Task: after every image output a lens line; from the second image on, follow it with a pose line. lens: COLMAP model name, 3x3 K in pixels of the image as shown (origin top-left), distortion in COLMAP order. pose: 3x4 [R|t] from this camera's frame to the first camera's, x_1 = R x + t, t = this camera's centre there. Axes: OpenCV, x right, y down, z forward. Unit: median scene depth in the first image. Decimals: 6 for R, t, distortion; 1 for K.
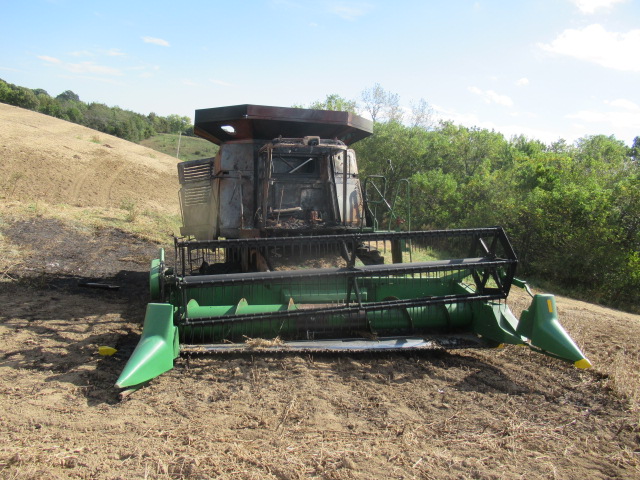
lens RADIAL K [[478.9, 0, 320.0], [0, 478.9, 240.0], [0, 0, 1]] dist [-0.004302, -0.000323]
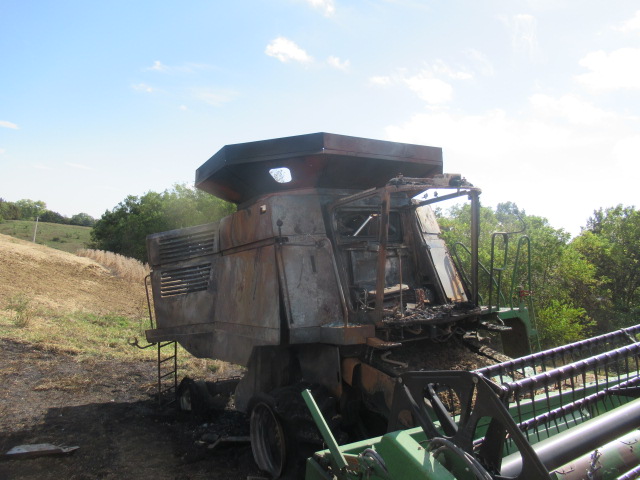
lens RADIAL K [[478.9, 0, 320.0], [0, 478.9, 240.0], [0, 0, 1]] dist [-0.004302, -0.000323]
pose [[0.963863, -0.051889, 0.261297, -0.304447], [0.092927, 0.984727, -0.147234, -0.040295], [-0.249666, 0.166195, 0.953963, 0.369282]]
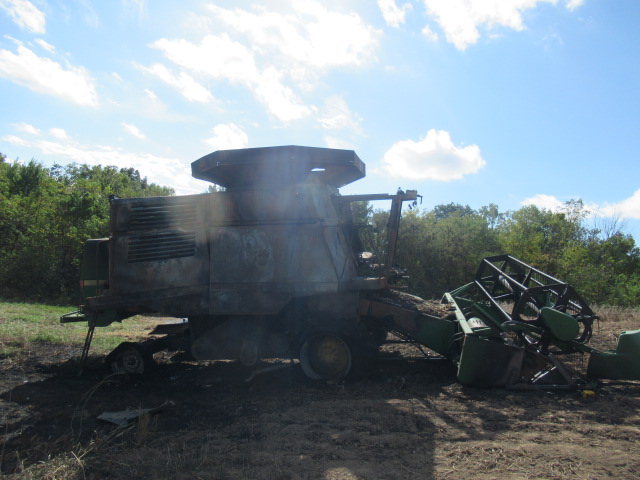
lens RADIAL K [[478.9, 0, 320.0], [0, 478.9, 240.0], [0, 0, 1]] dist [-0.004302, -0.000323]
pose [[0.466290, -0.053225, 0.883029, -0.958121], [0.095626, 0.995372, 0.009501, -0.109042], [-0.879448, 0.080010, 0.469222, 0.565886]]
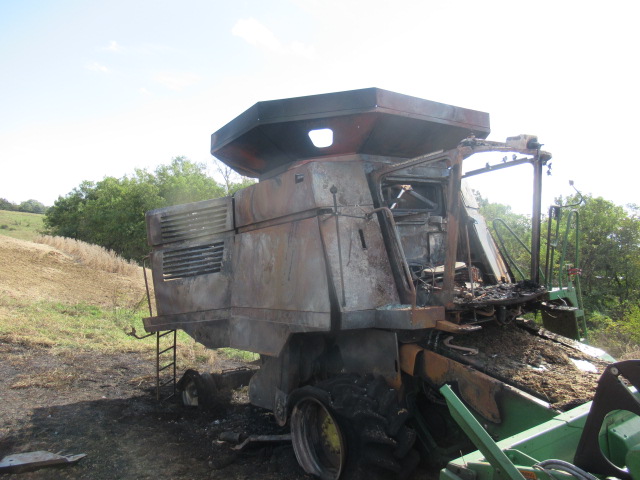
lens RADIAL K [[478.9, 0, 320.0], [0, 478.9, 240.0], [0, 0, 1]] dist [-0.004302, -0.000323]
pose [[0.939325, -0.060570, 0.337638, -0.379778], [0.104754, 0.987919, -0.114202, -0.043299], [-0.326642, 0.142642, 0.934322, 0.472495]]
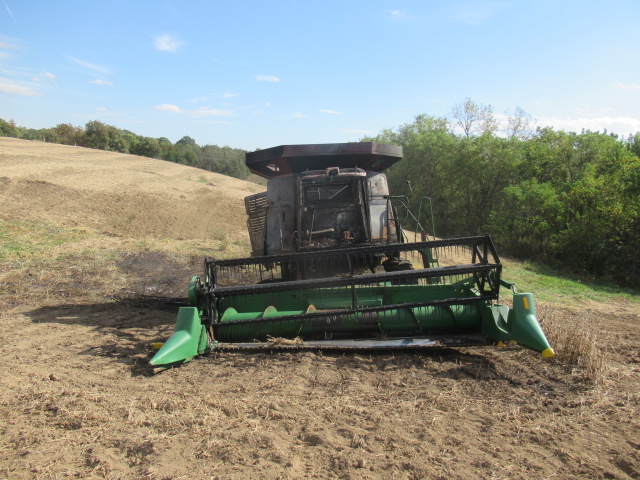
lens RADIAL K [[478.9, 0, 320.0], [0, 478.9, 240.0], [0, 0, 1]] dist [-0.004302, -0.000323]
pose [[0.974356, -0.059058, -0.217123, 0.166313], [0.048728, 0.997424, -0.052633, 0.017129], [0.219672, 0.040703, 0.974724, -0.119033]]
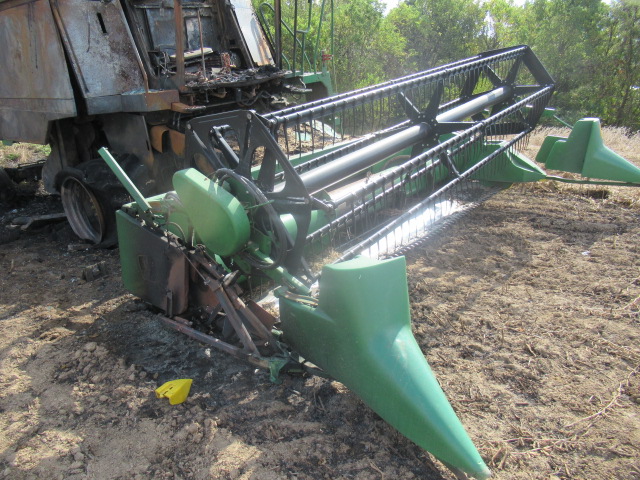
lens RADIAL K [[478.9, 0, 320.0], [0, 478.9, 240.0], [0, 0, 1]] dist [-0.004302, -0.000323]
pose [[0.816033, -0.283219, 0.503863, -0.295780], [0.121499, 0.936300, 0.329515, -0.019502], [-0.565092, -0.207676, 0.798462, 0.335410]]
